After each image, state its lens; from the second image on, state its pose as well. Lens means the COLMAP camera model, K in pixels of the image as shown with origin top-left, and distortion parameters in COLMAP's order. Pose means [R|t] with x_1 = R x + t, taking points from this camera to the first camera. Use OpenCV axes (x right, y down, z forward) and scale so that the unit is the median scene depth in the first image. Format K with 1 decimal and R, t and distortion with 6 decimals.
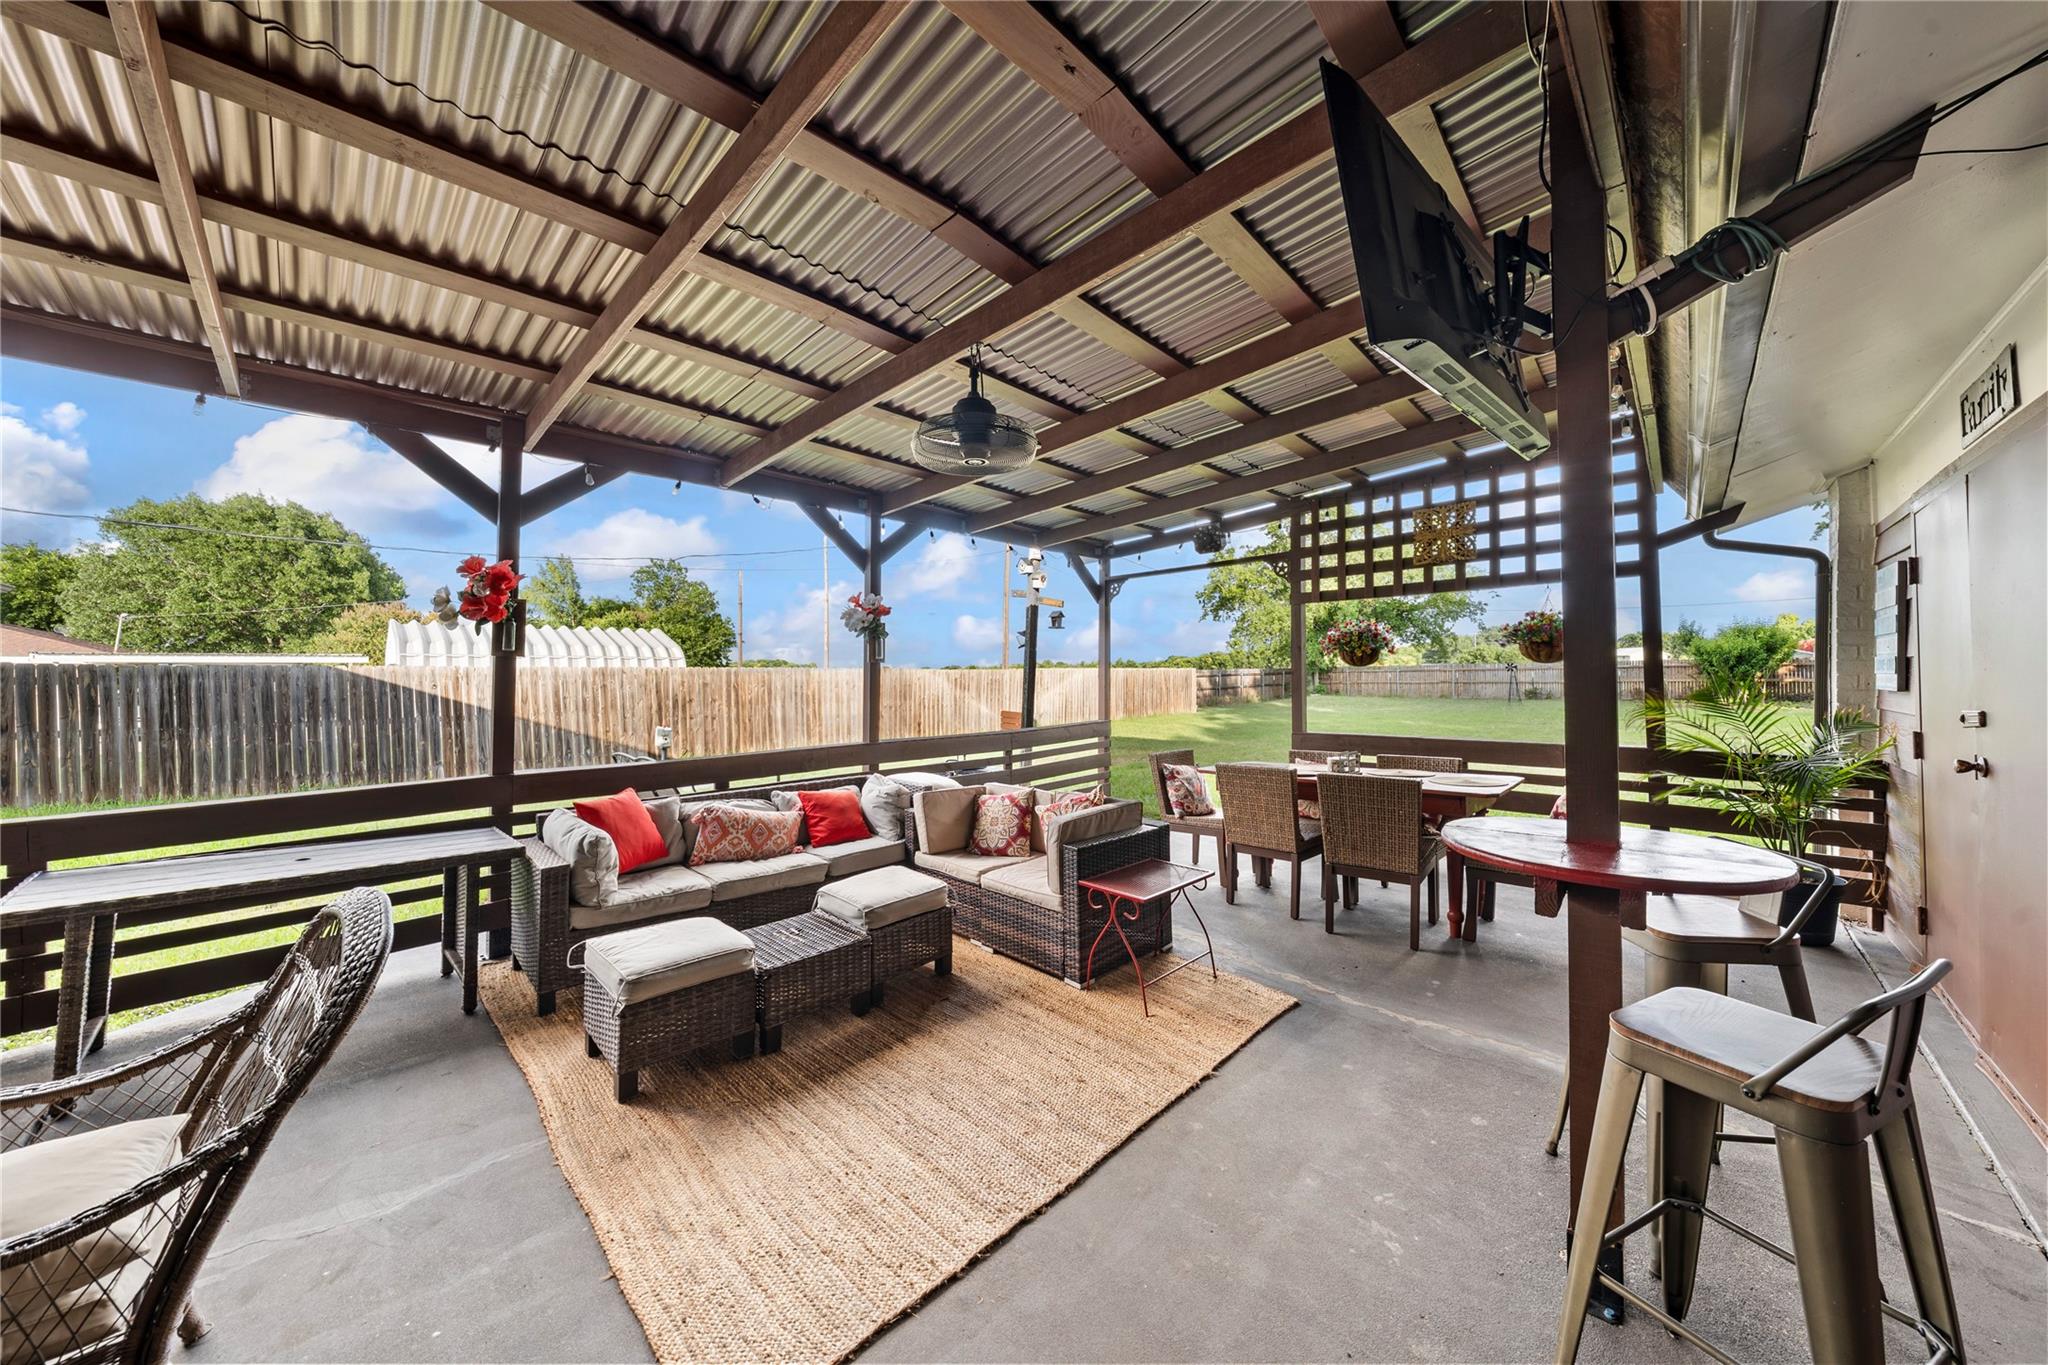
lens RADIAL K [[702.4, 0, 1027.6], [0, 702.4, 680.8], [0, 0, 1]] dist [-0.000693, -0.000132]
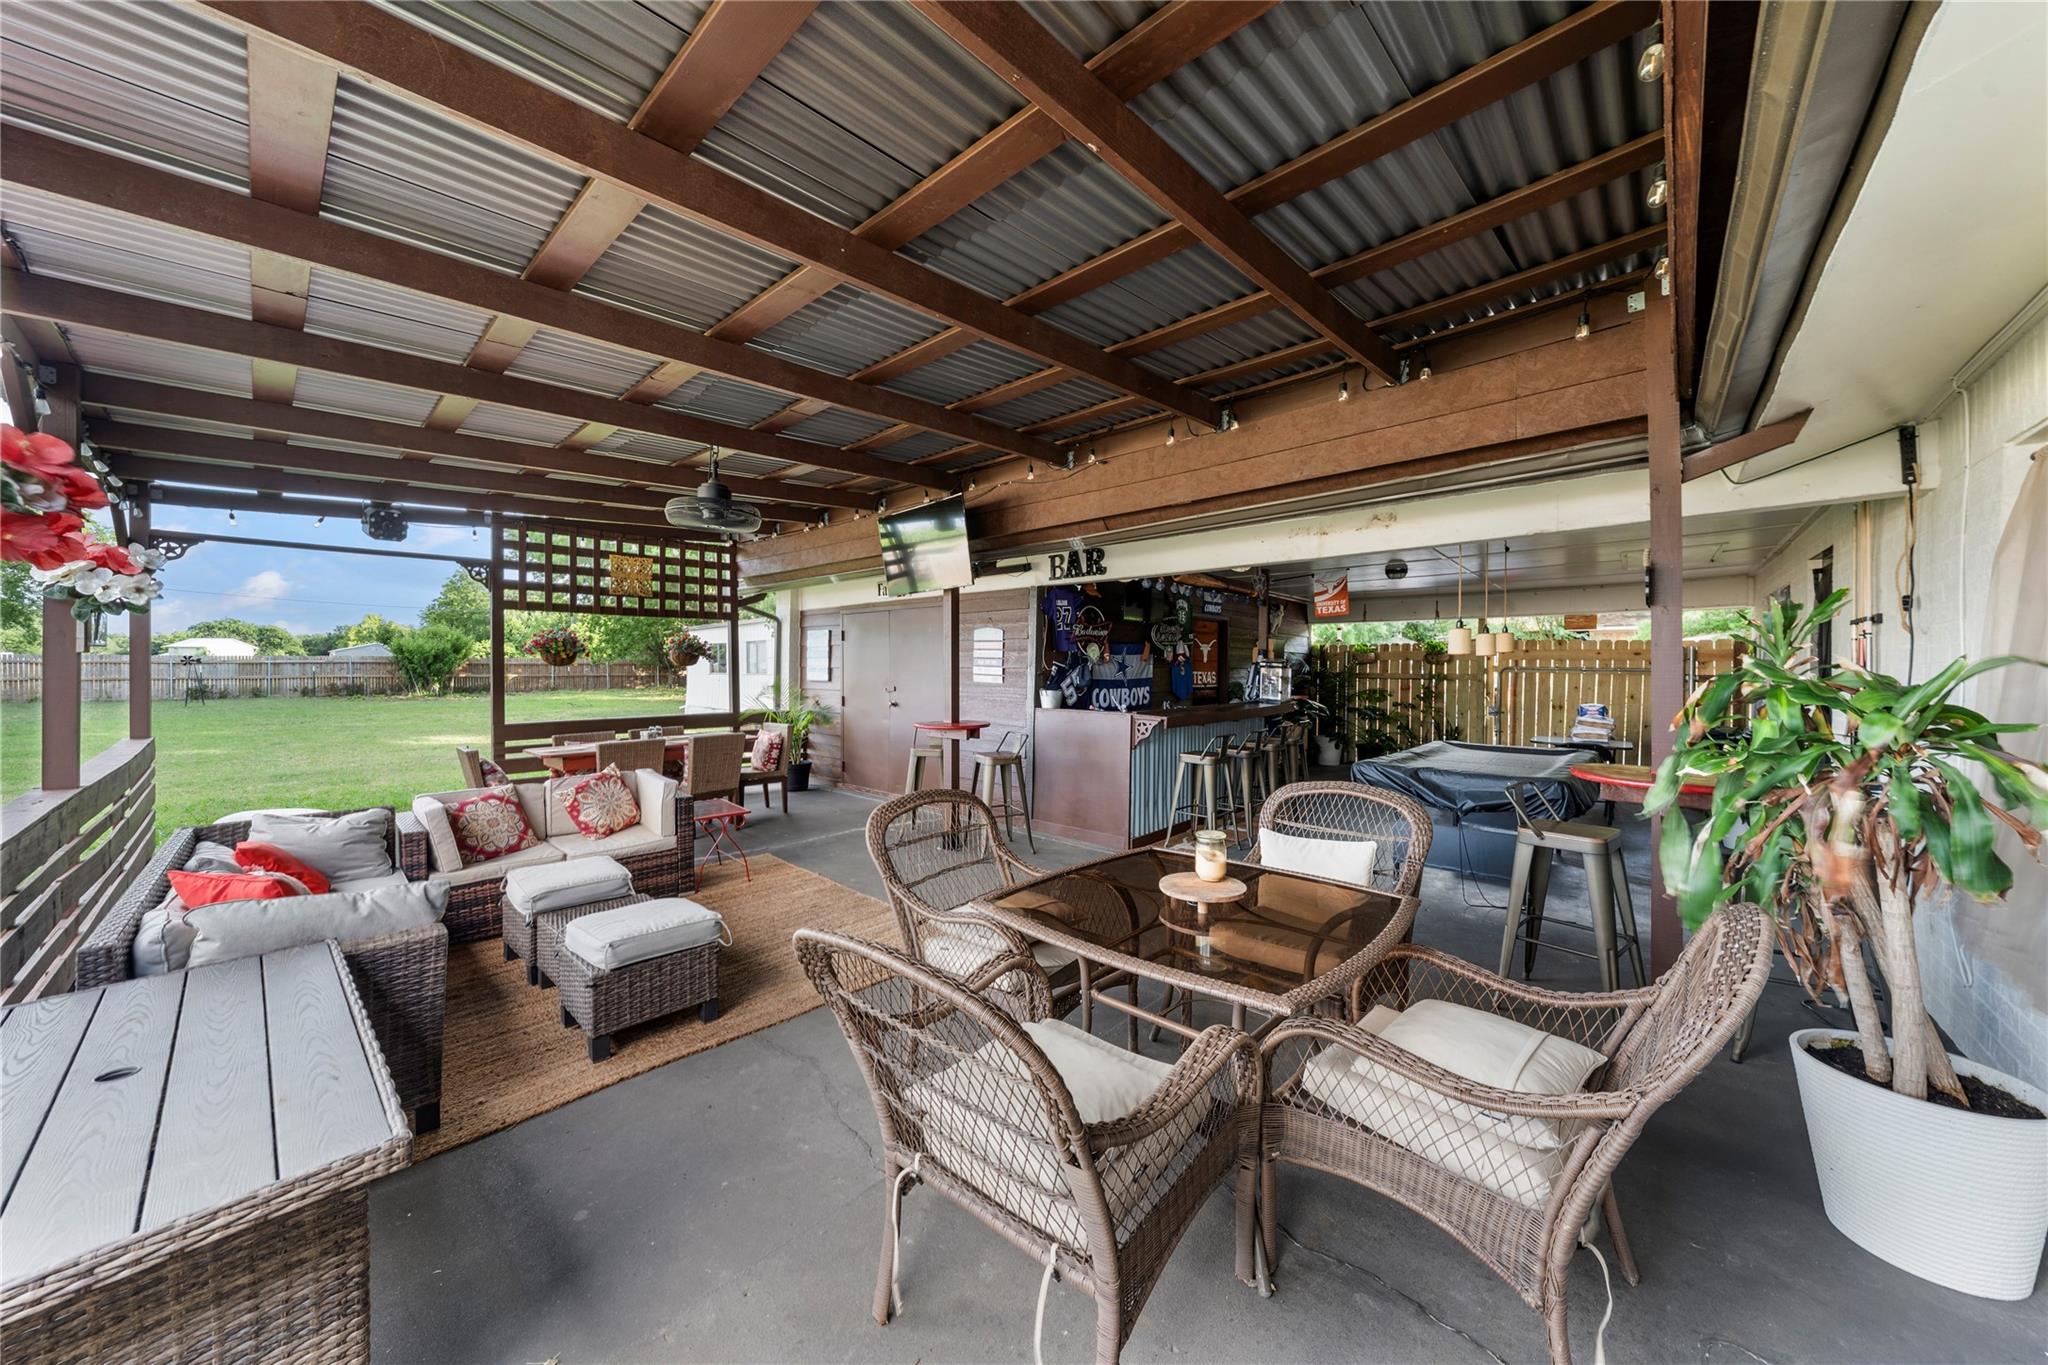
lens RADIAL K [[702.4, 0, 1026.2], [0, 702.4, 676.6], [0, 0, 1]] dist [-0.000693, -0.000132]
pose [[-0.032615, -0.002637, 0.999465, -0.757246], [0.001982, 0.999994, 0.002703, -0.003600], [-0.999466, 0.002069, -0.032609, 0.204475]]
